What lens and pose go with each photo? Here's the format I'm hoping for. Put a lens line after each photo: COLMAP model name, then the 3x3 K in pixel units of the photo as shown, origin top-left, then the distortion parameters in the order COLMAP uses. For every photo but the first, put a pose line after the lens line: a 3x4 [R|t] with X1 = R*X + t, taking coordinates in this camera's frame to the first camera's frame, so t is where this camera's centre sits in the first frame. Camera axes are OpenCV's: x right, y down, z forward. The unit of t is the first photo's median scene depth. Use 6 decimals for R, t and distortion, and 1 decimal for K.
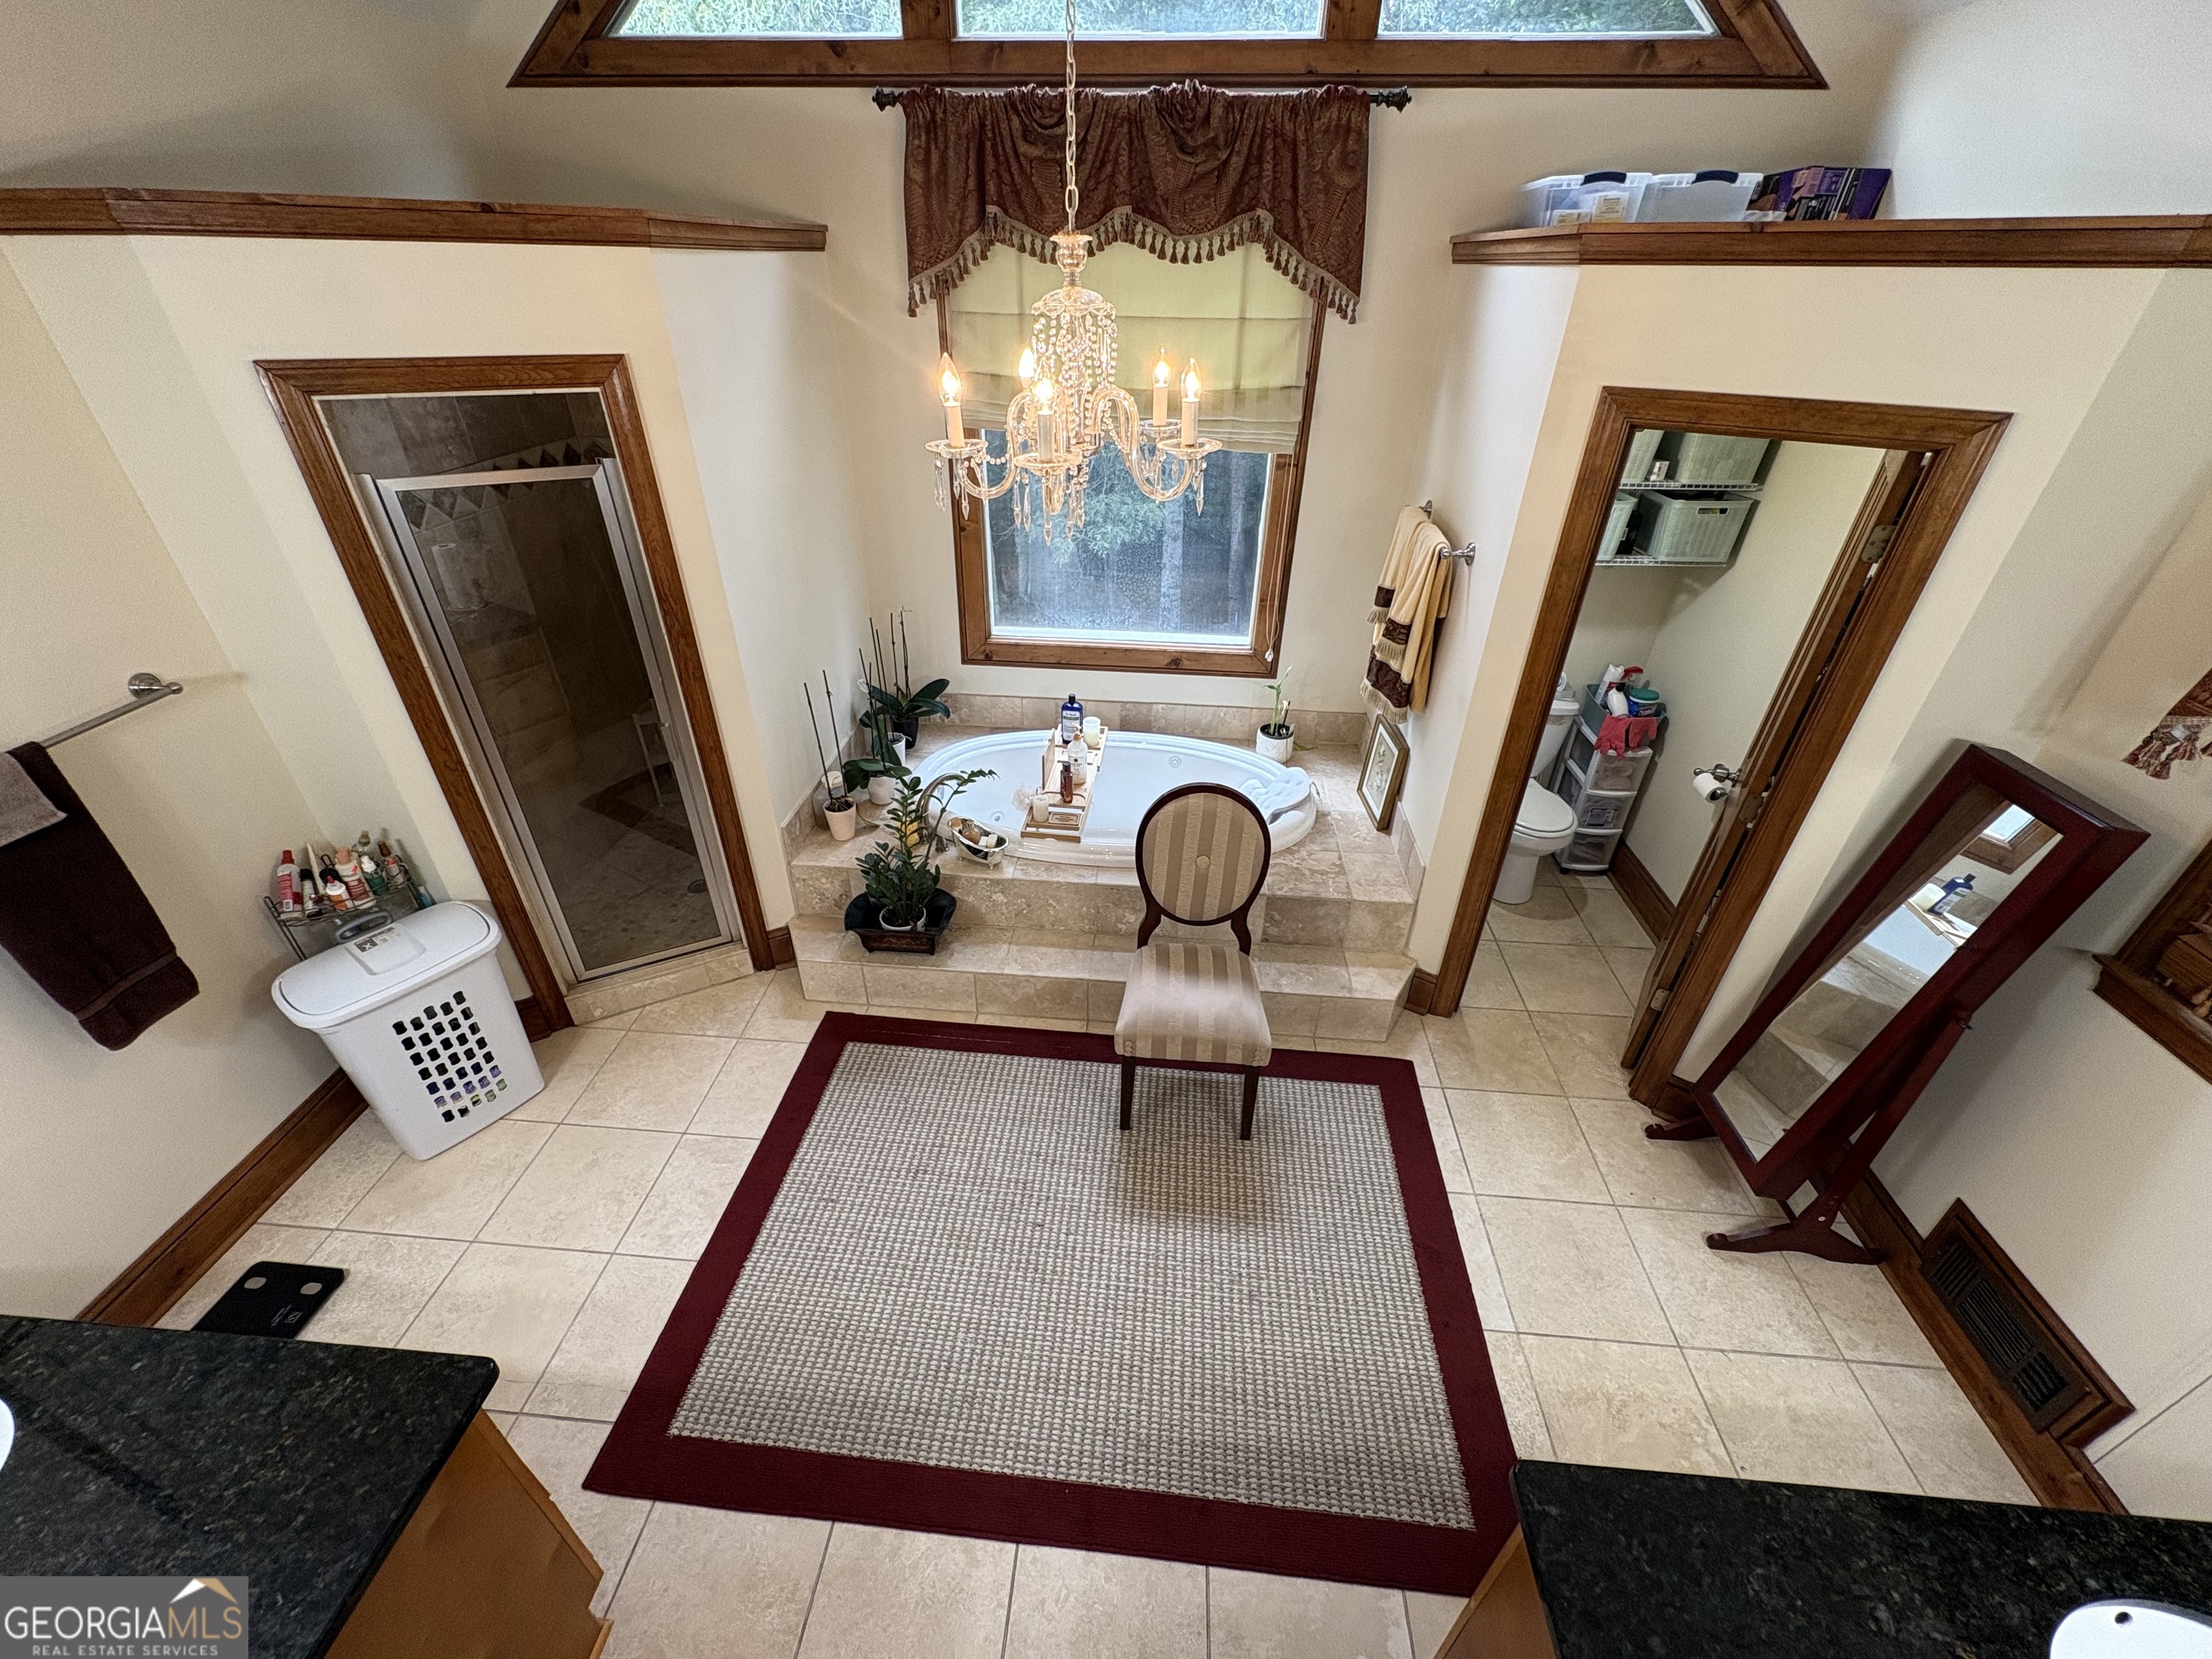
lens RADIAL K [[885.2, 0, 1103.5], [0, 885.2, 828.7], [0, 0, 1]] dist [0.003877, -0.001169]
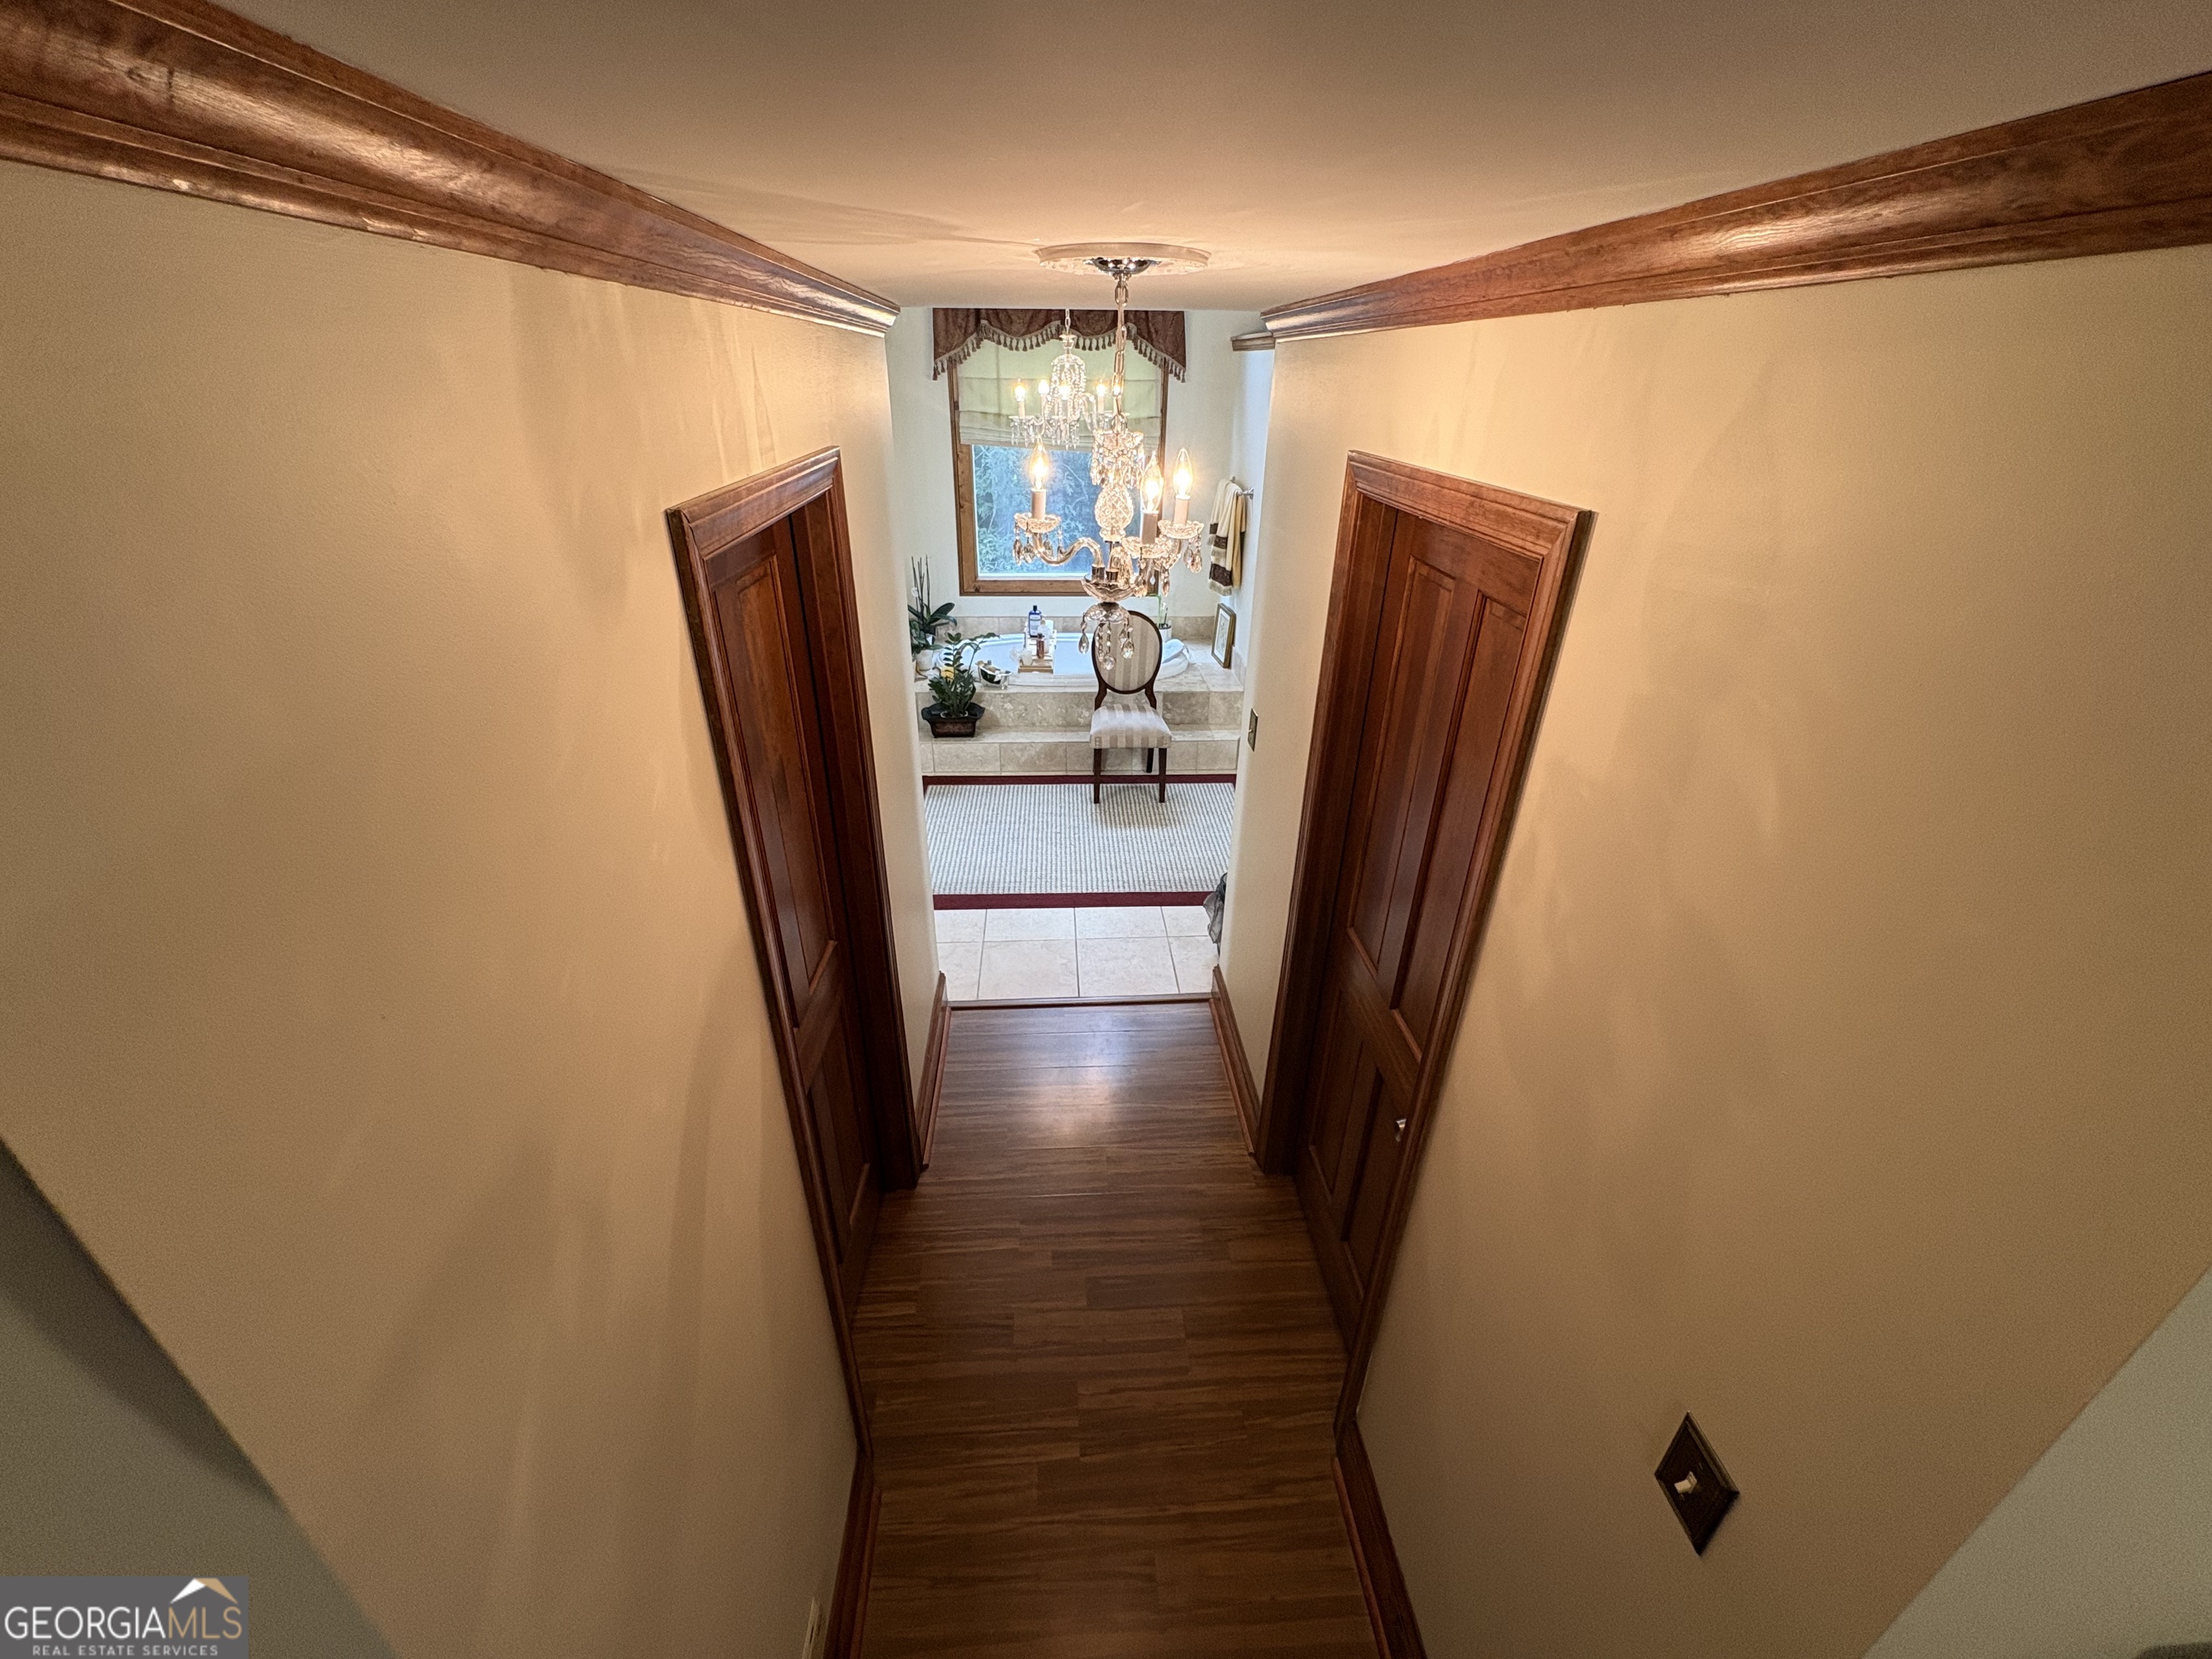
lens RADIAL K [[885.2, 0, 1102.1], [0, 885.2, 829.2], [0, 0, 1]] dist [0.003877, -0.001169]
pose [[0.990058, -0.065444, 0.124510, -0.172419], [0.075683, 0.993969, -0.079359, 0.476938], [-0.118566, 0.087993, 0.989040, -0.703933]]
